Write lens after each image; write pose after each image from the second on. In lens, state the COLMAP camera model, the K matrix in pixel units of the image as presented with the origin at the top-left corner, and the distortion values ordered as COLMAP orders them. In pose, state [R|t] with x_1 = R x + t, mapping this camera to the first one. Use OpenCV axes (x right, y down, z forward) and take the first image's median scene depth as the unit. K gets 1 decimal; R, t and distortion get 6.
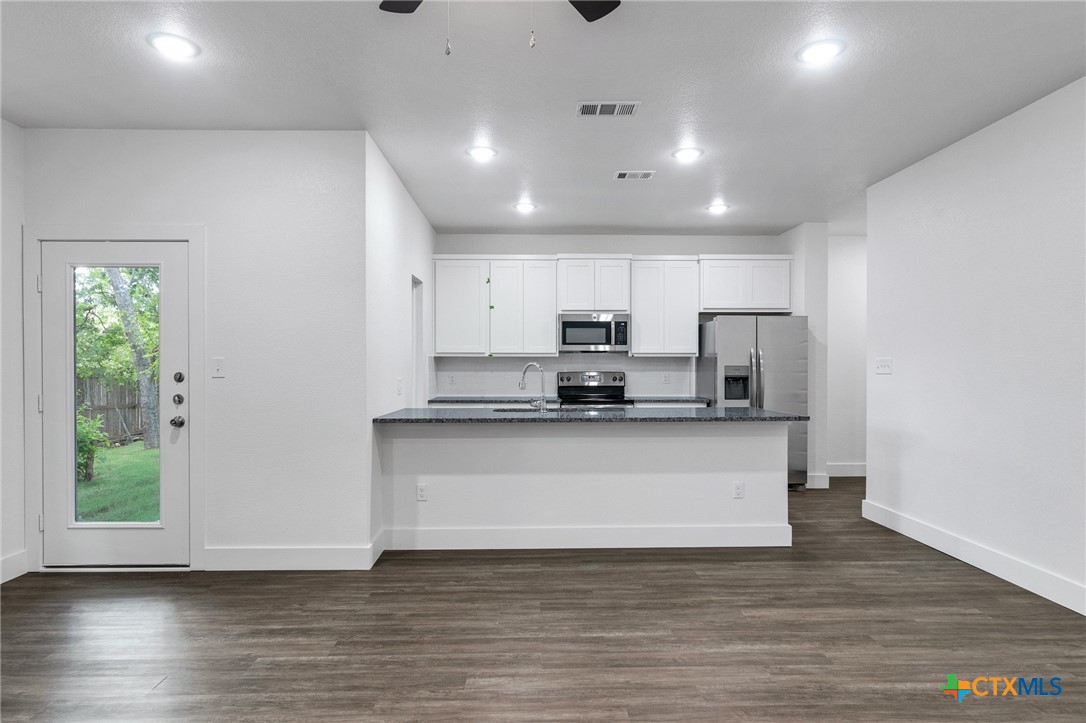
lens RADIAL K [[600.0, 0, 538.6], [0, 600.0, 372.7], [0, 0, 1]] dist [-0.004911, -0.000285]
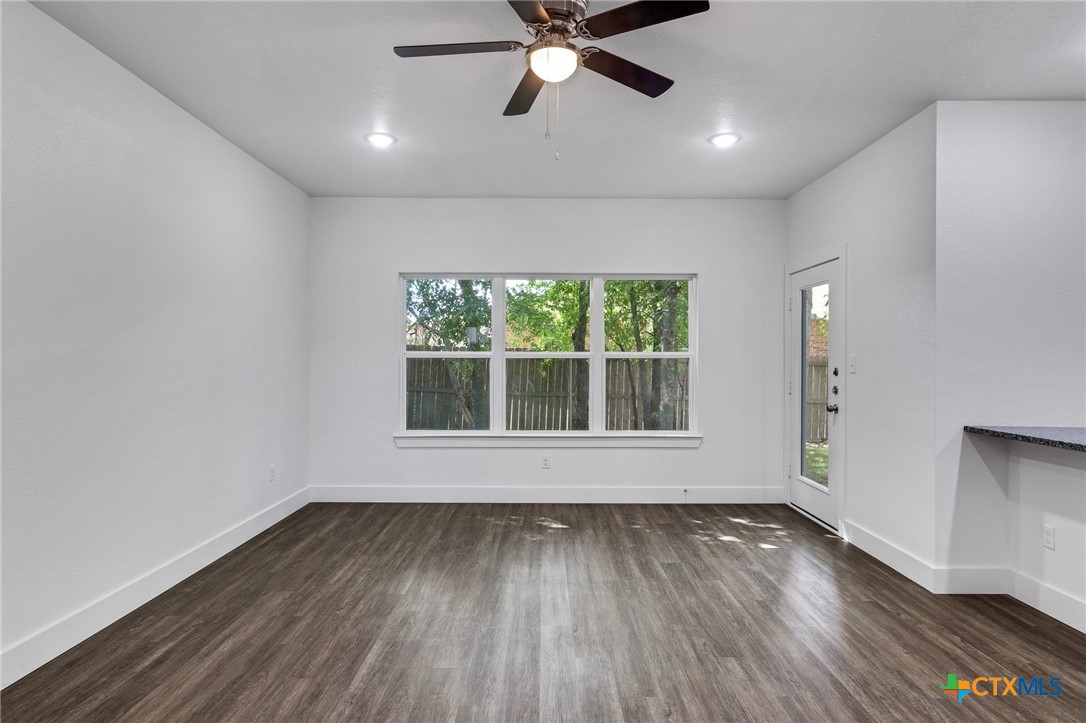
lens RADIAL K [[600.0, 0, 541.2], [0, 600.0, 357.9], [0, 0, 1]] dist [-0.004911, -0.000285]
pose [[-0.019782, 0.000835, -0.999804, 0.621078], [-0.012685, 0.999919, 0.001086, -0.014376], [0.999724, 0.012704, -0.019770, 0.434019]]
